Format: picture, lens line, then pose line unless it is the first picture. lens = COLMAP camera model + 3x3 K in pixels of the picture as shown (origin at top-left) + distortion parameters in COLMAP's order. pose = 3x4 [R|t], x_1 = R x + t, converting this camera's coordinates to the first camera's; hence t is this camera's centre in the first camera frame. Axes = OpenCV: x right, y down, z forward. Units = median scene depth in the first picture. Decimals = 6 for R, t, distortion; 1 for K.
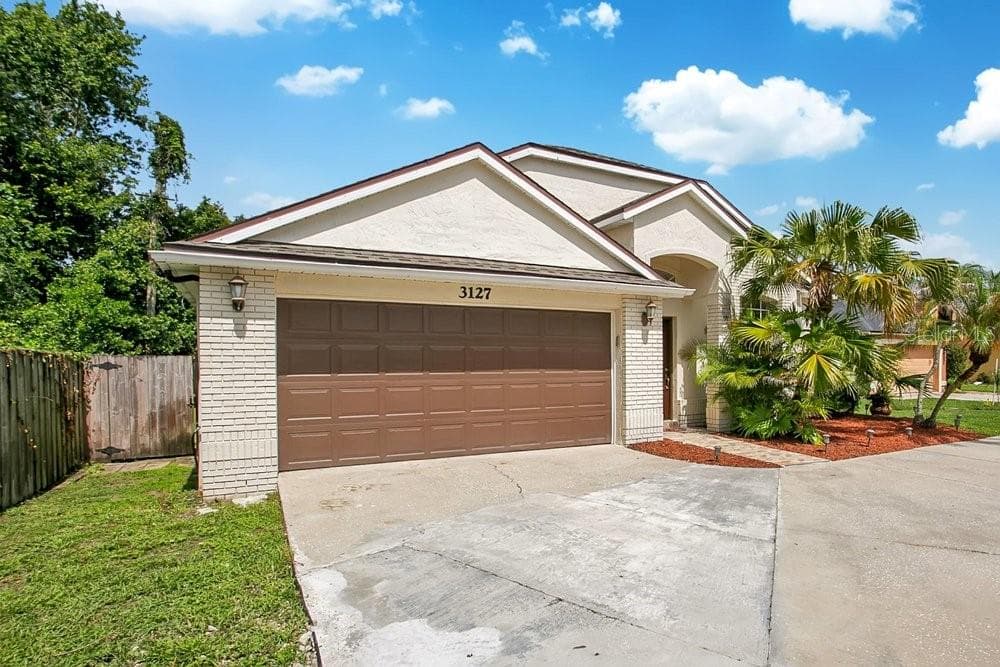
lens RADIAL K [[507.4, 0, 501.0], [0, 507.4, 373.0], [0, 0, 1]] dist [-0.042580, 0.016749]
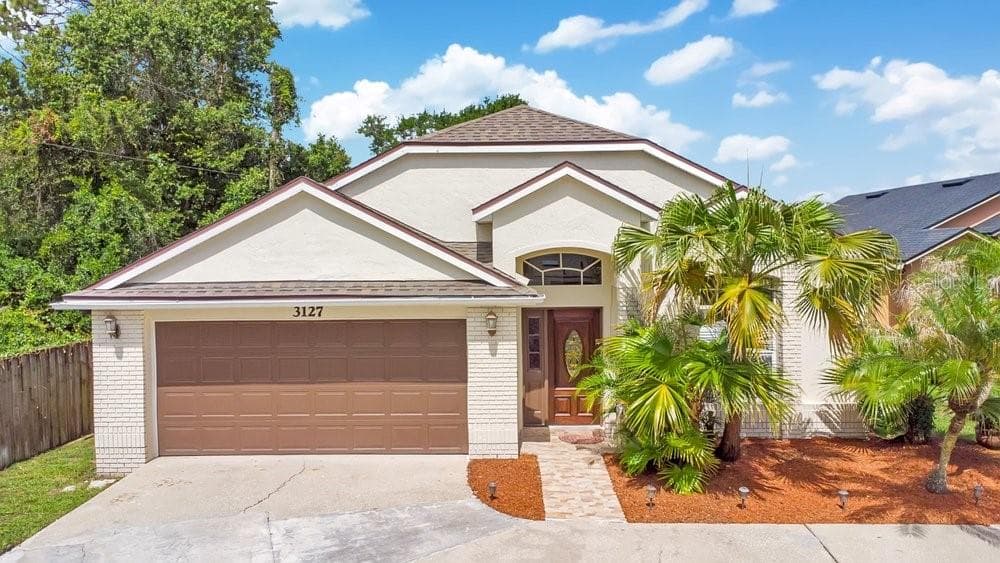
lens RADIAL K [[646.3, 0, 500.0], [0, 646.3, 281.5], [0, 0, 1]] dist [0.005522, 0.000962]
pose [[0.892553, 0.012404, -0.450773, 0.967924], [0.002756, 0.999453, 0.032958, -0.271295], [0.450935, -0.030659, 0.892030, -0.072312]]
